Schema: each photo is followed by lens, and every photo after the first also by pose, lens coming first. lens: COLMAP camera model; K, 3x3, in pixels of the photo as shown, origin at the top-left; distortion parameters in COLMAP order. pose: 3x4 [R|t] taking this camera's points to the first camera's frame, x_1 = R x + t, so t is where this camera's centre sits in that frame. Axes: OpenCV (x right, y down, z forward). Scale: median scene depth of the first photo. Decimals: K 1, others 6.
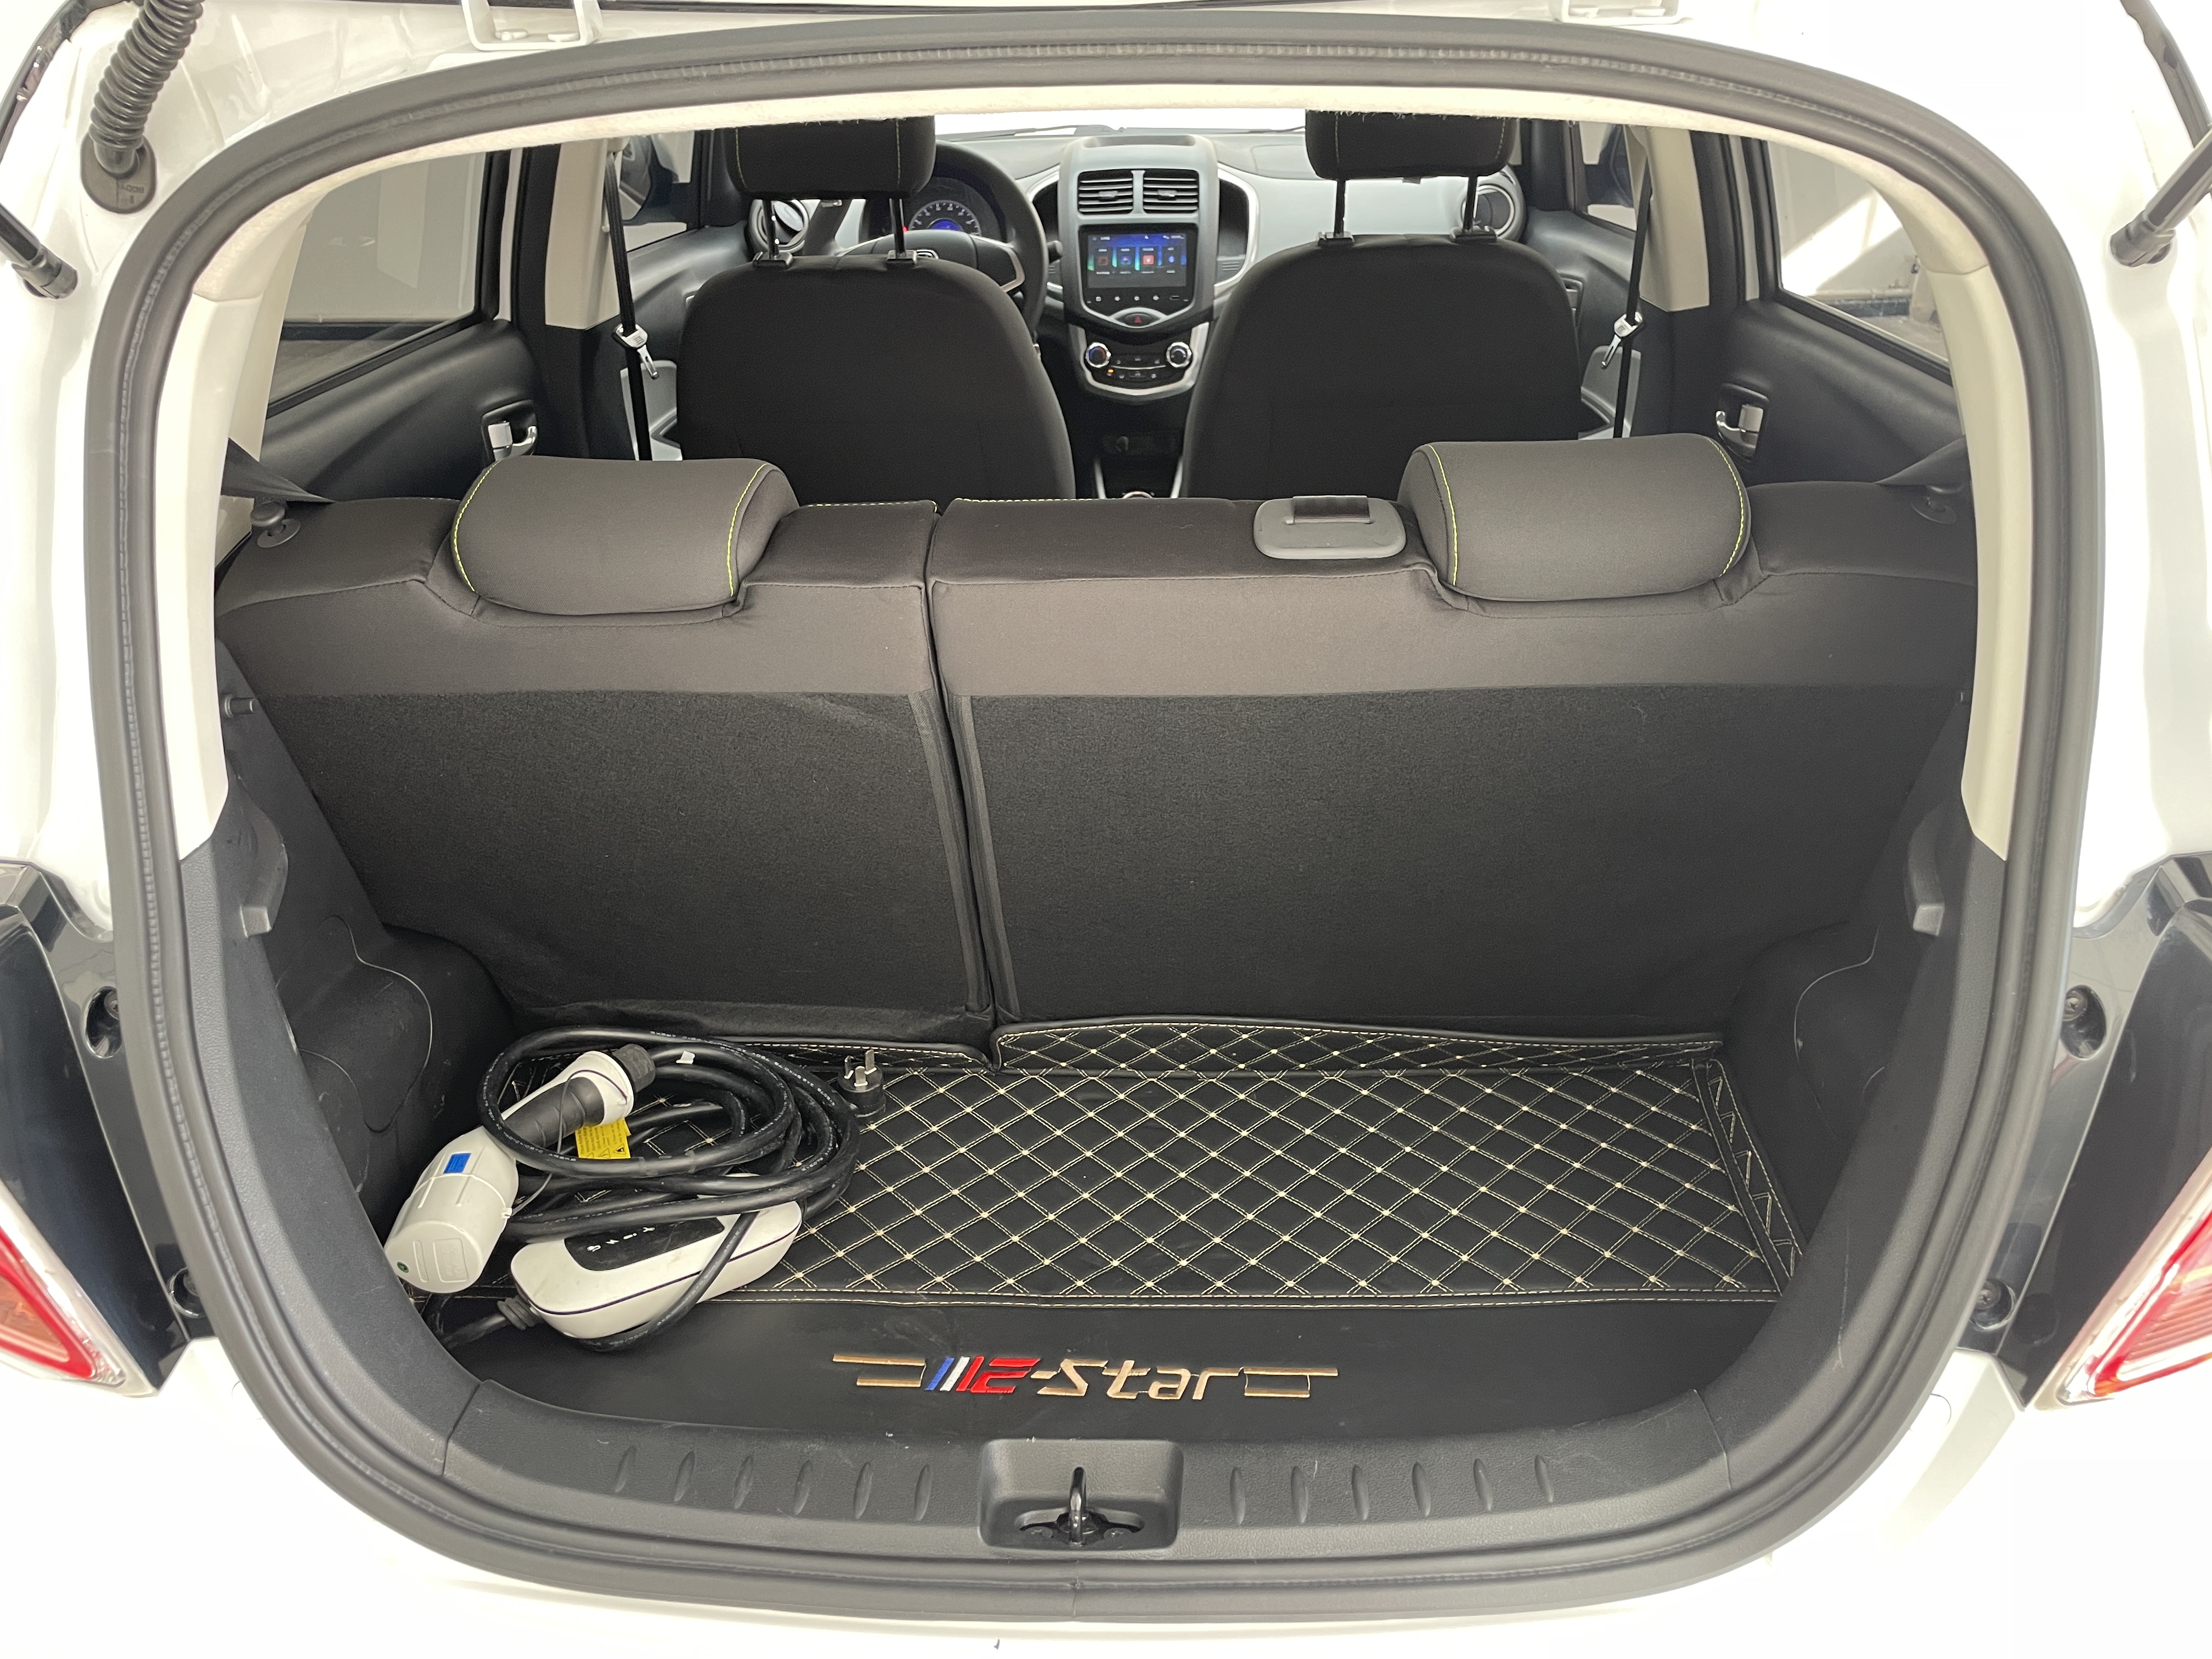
lens RADIAL K [[1675.3, 0, 1106.1], [0, 1675.3, 799.4], [0, 0, 1]] dist [0.107442, -0.151155]
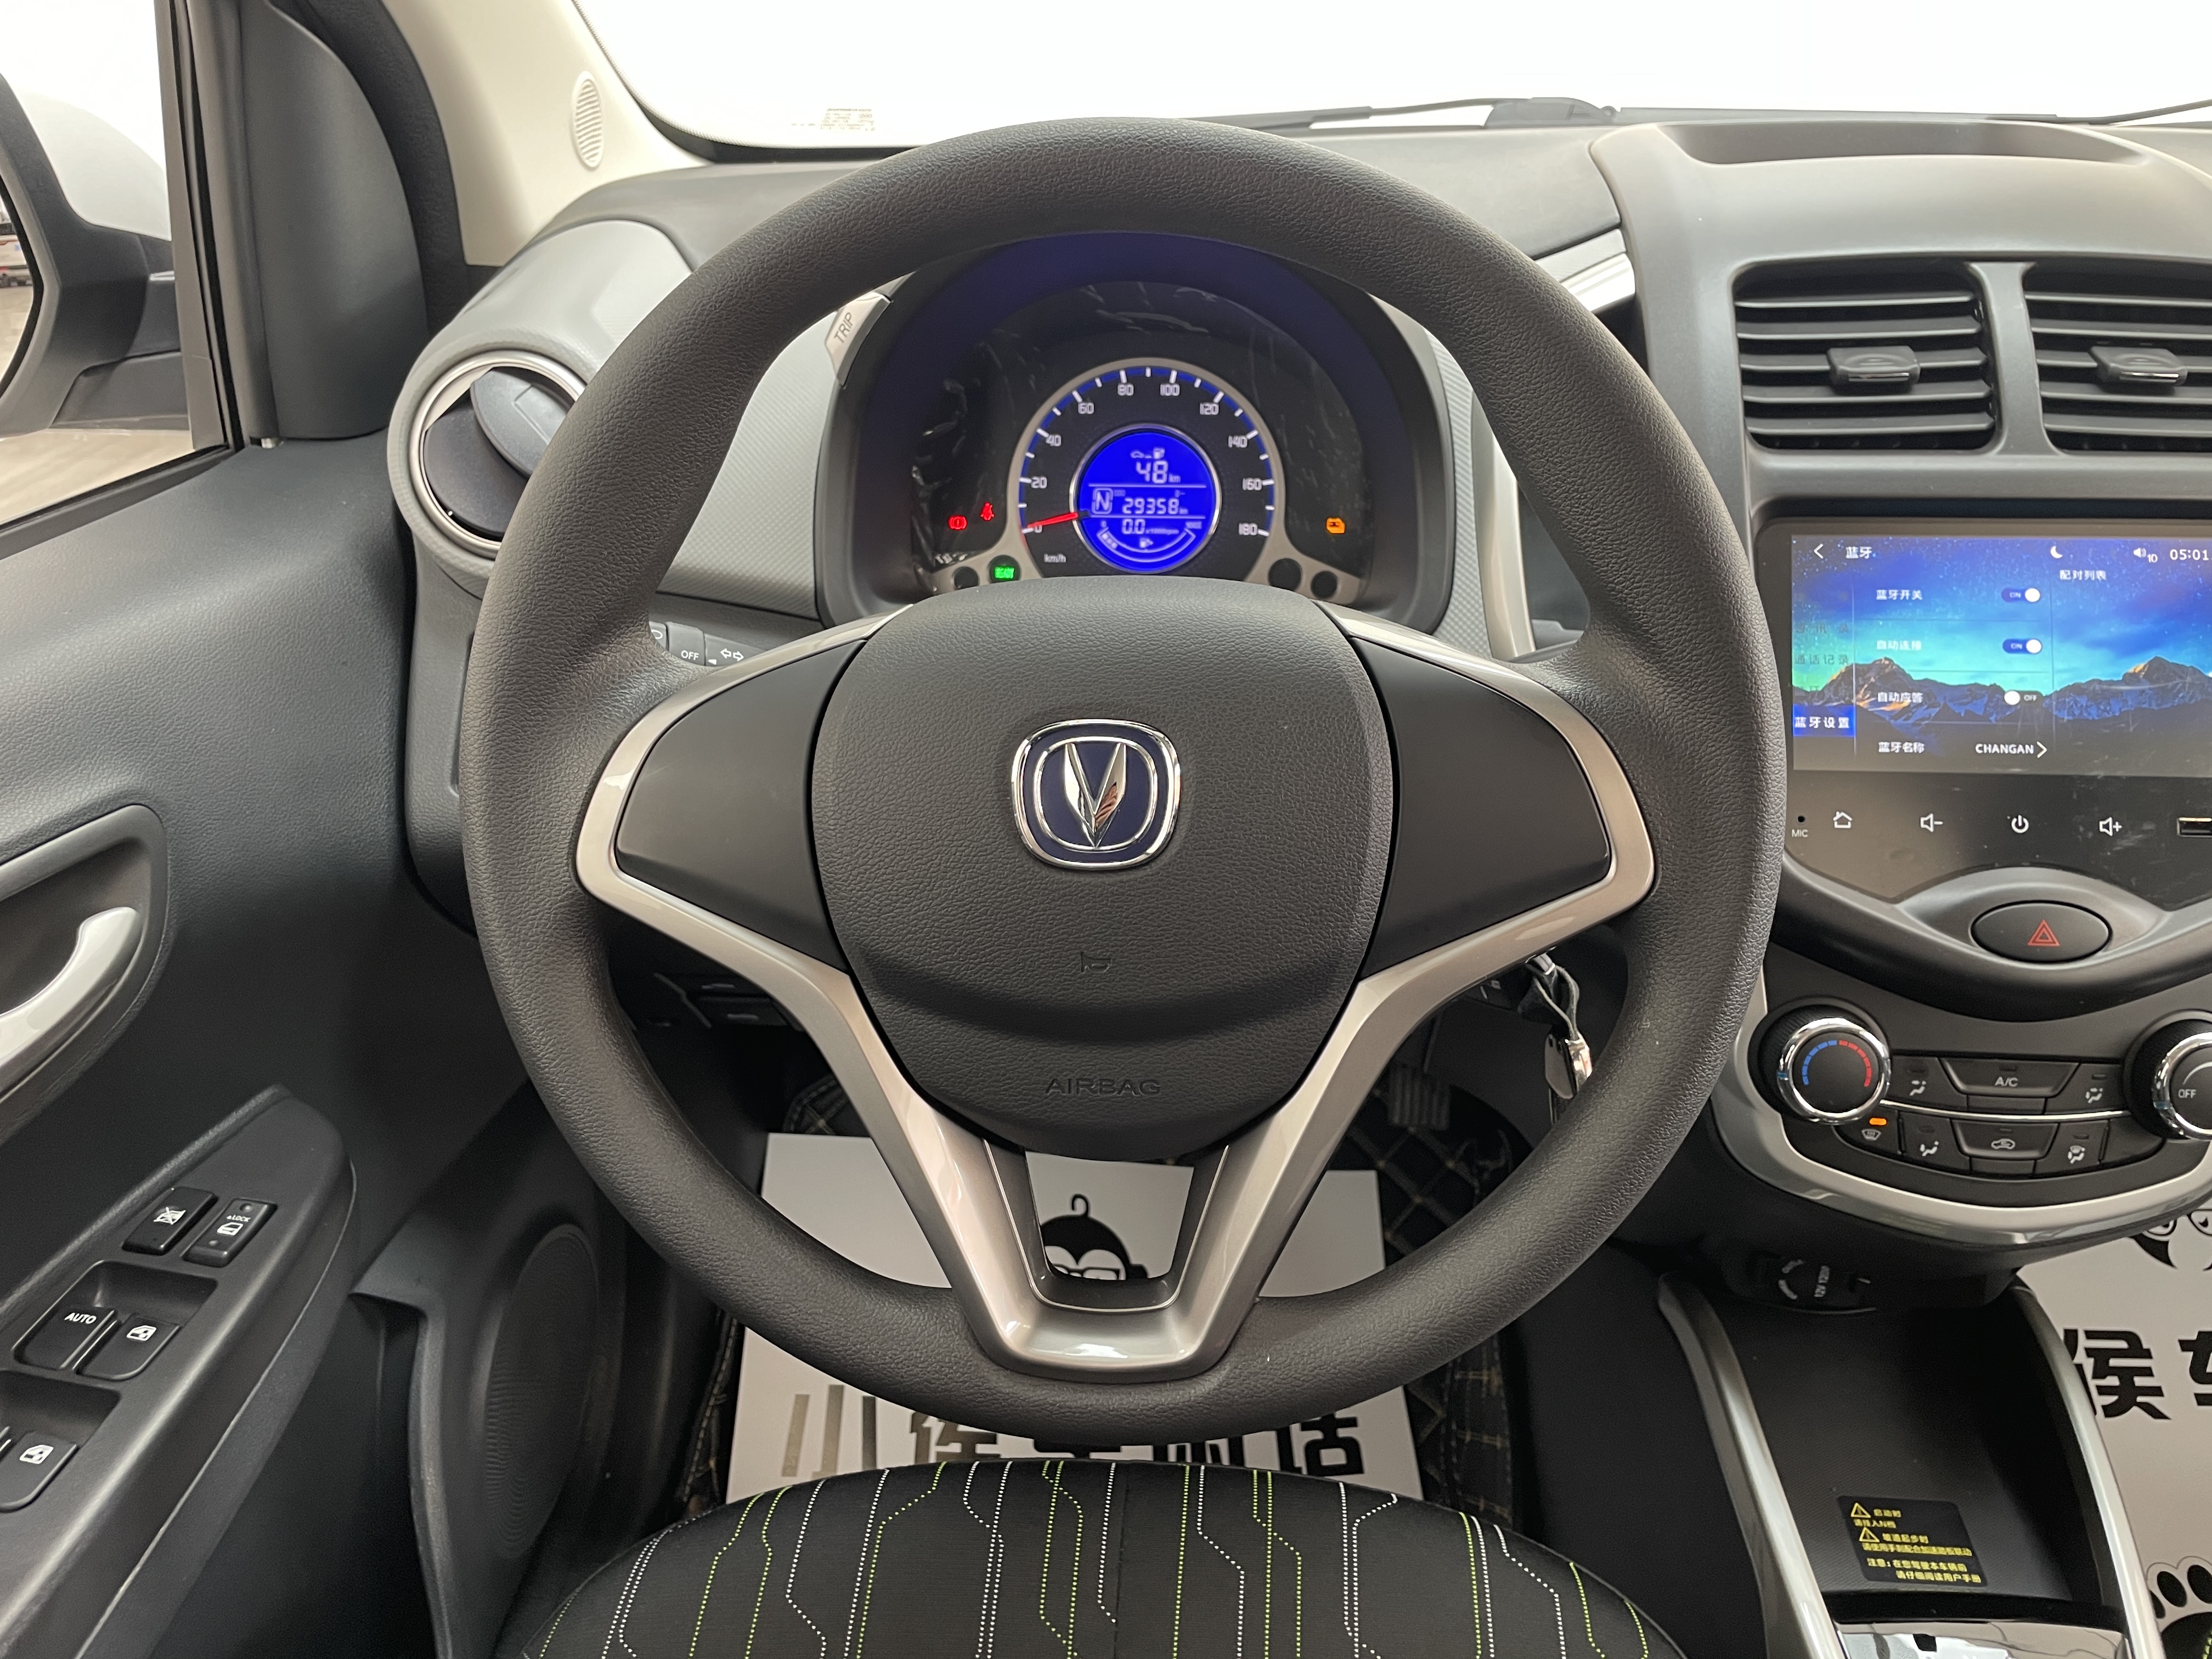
lens RADIAL K [[1673.3, 0, 1114.9], [0, 1673.3, 805.4], [0, 0, 1]] dist [0.083949, -0.120414]
pose [[0.999138, 0.021854, -0.035289, -0.093654], [-0.021775, 0.999759, 0.002630, -0.295425], [0.035338, -0.001859, 0.999374, 0.765637]]
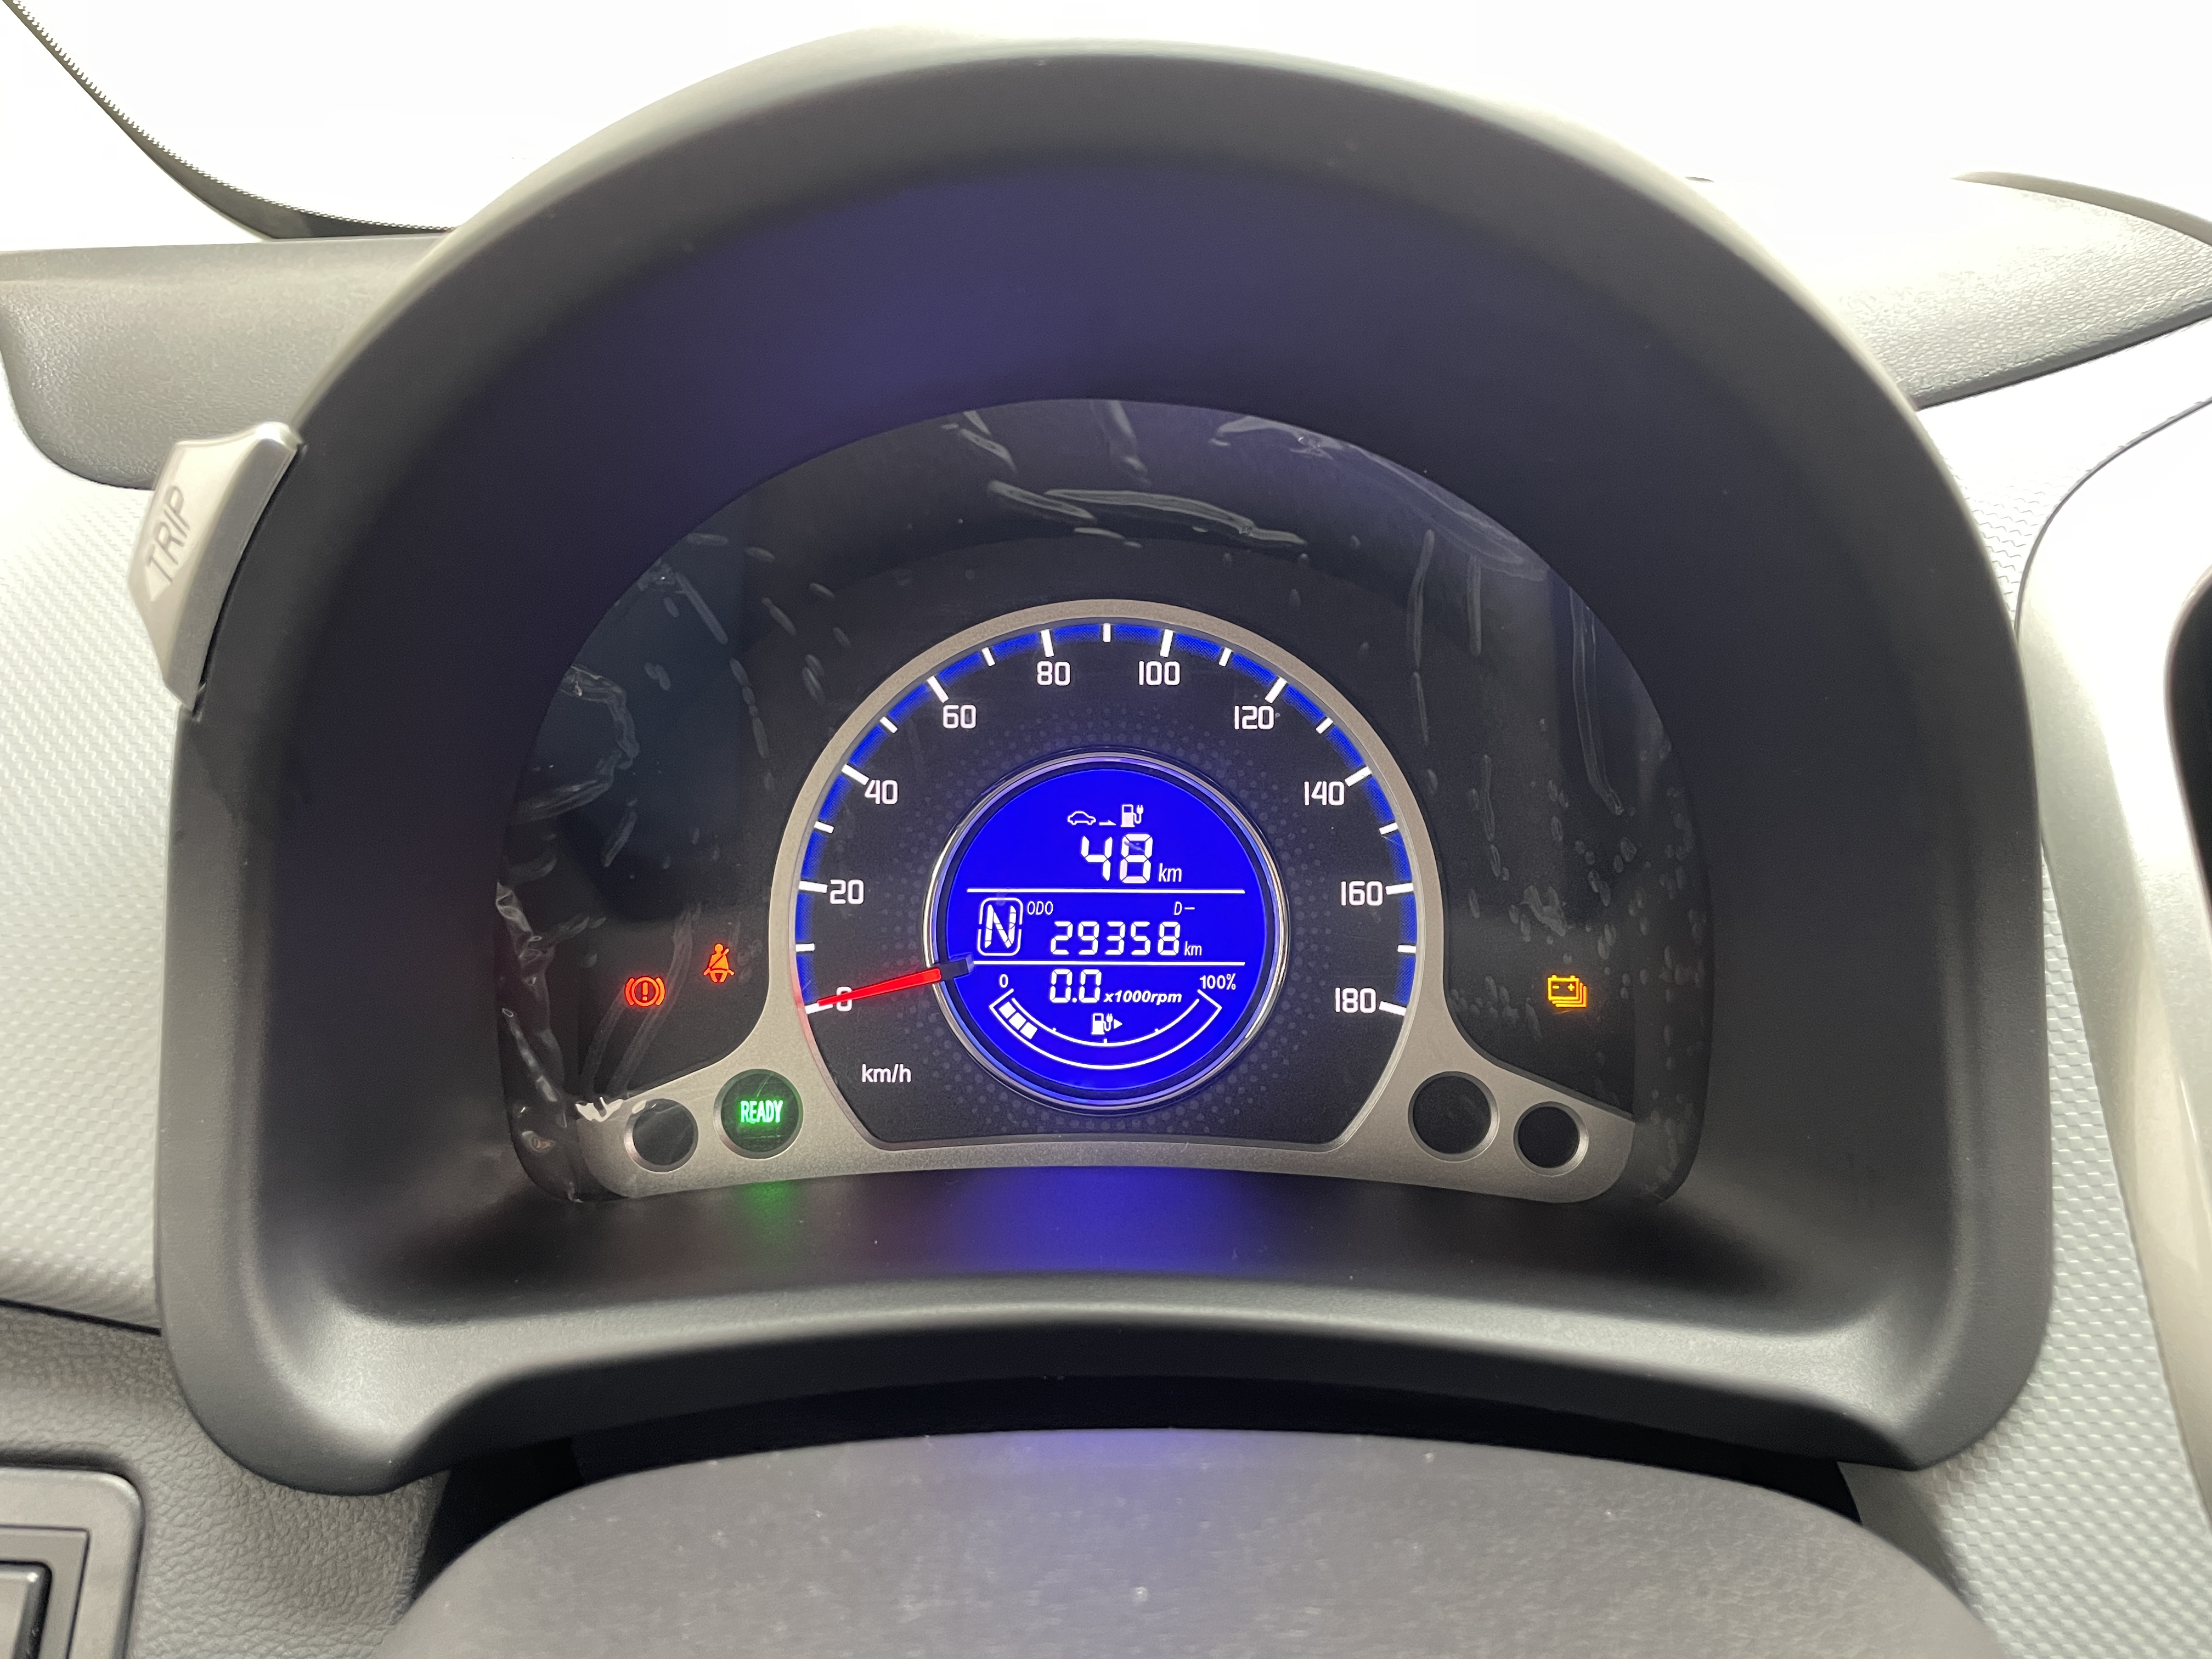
lens RADIAL K [[1675.3, 0, 1106.1], [0, 1675.3, 799.4], [0, 0, 1]] dist [0.107442, -0.151155]
pose [[0.999338, 0.004555, 0.036108, -0.103615], [-0.000570, 0.993973, -0.109620, -0.341605], [-0.036390, 0.109527, 0.993317, 0.927617]]
